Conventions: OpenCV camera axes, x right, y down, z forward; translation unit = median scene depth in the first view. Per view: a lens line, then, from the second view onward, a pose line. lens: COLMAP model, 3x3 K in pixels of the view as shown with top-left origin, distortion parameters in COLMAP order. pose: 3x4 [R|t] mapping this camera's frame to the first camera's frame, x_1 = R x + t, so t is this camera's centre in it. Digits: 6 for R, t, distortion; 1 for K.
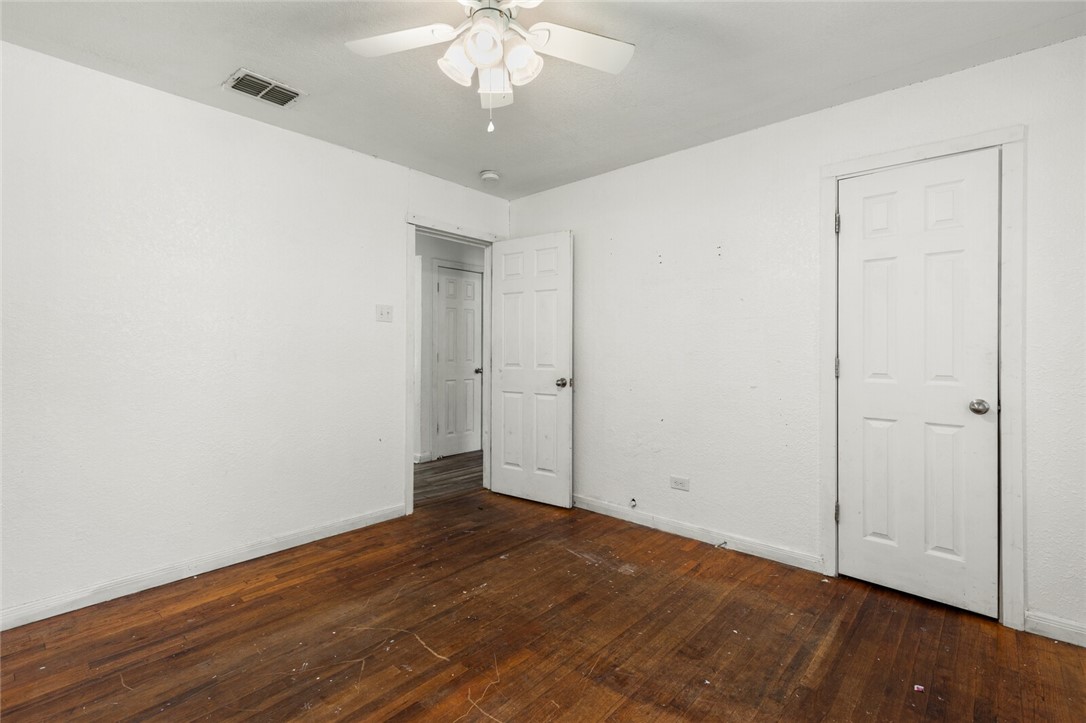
lens RADIAL K [[495.4, 0, 548.9], [0, 495.4, 353.8], [0, 0, 1]] dist [0.008111, -0.000110]
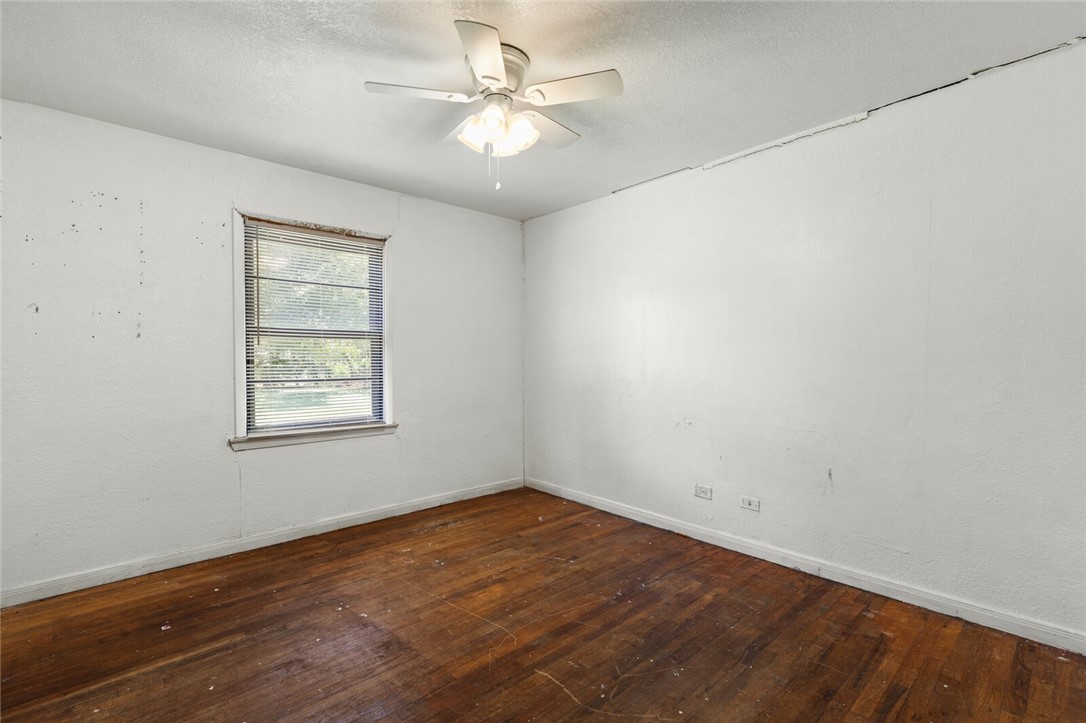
lens RADIAL K [[486.2, 0, 543.0], [0, 486.2, 361.5], [0, 0, 1]] dist [-0.000833, -0.000307]
pose [[-0.994613, -0.000648, 0.103658, -0.323755], [0.001603, 0.999765, 0.021625, -0.030454], [-0.103648, 0.021674, -0.994378, 1.999955]]
